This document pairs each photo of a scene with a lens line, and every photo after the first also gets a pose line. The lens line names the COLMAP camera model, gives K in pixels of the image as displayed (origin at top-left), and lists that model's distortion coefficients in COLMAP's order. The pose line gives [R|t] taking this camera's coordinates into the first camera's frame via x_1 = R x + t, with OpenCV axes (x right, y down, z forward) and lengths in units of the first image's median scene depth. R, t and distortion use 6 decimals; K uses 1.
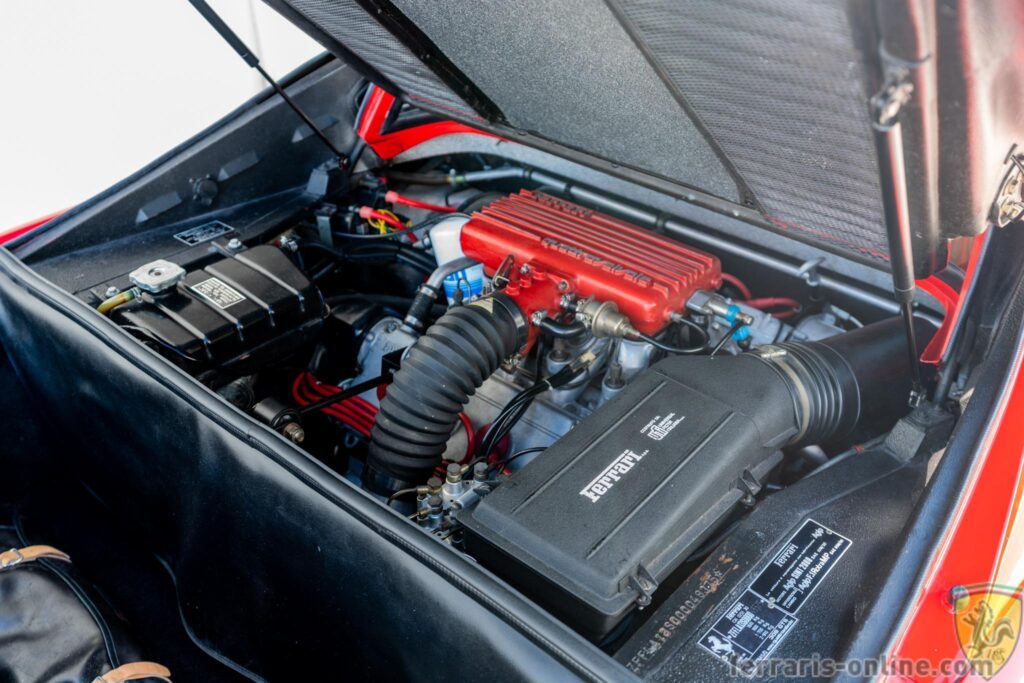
lens RADIAL K [[965.3, 0, 512.0], [0, 965.3, 341.5], [0, 0, 1]] dist [0.014763, 0.013975]
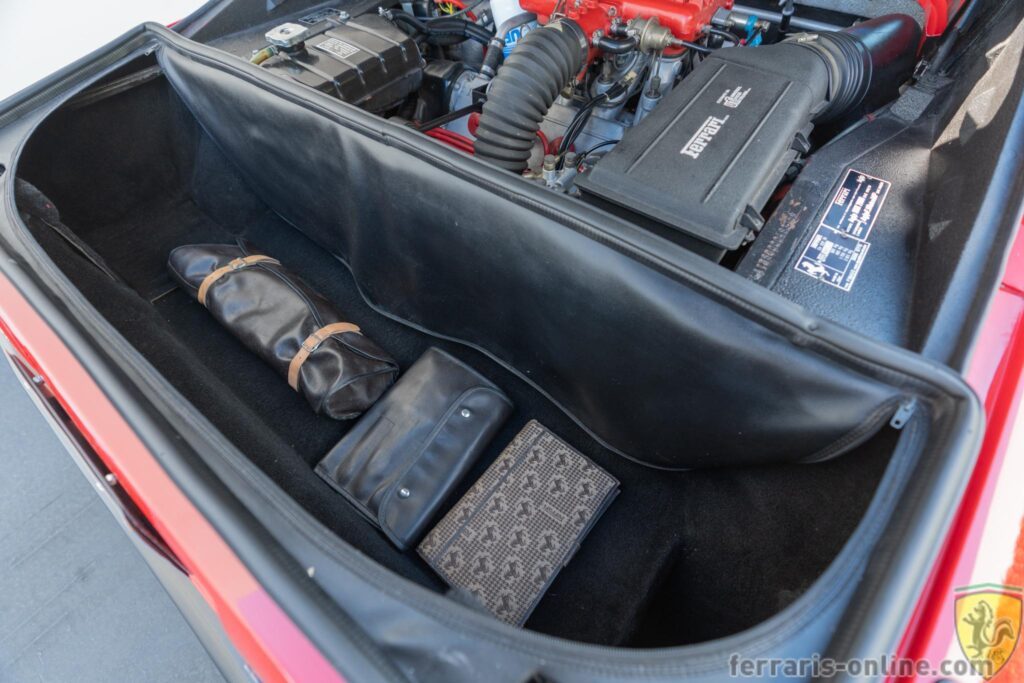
lens RADIAL K [[453.1, 0, 510.0], [0, 453.1, 344.3], [0, 0, 1]] dist [-0.011939, 0.004772]
pose [[0.996876, -0.077408, -0.015714, -0.112420], [0.077647, 0.923874, 0.374738, 0.121533], [-0.014490, -0.374787, 0.926998, 0.340330]]
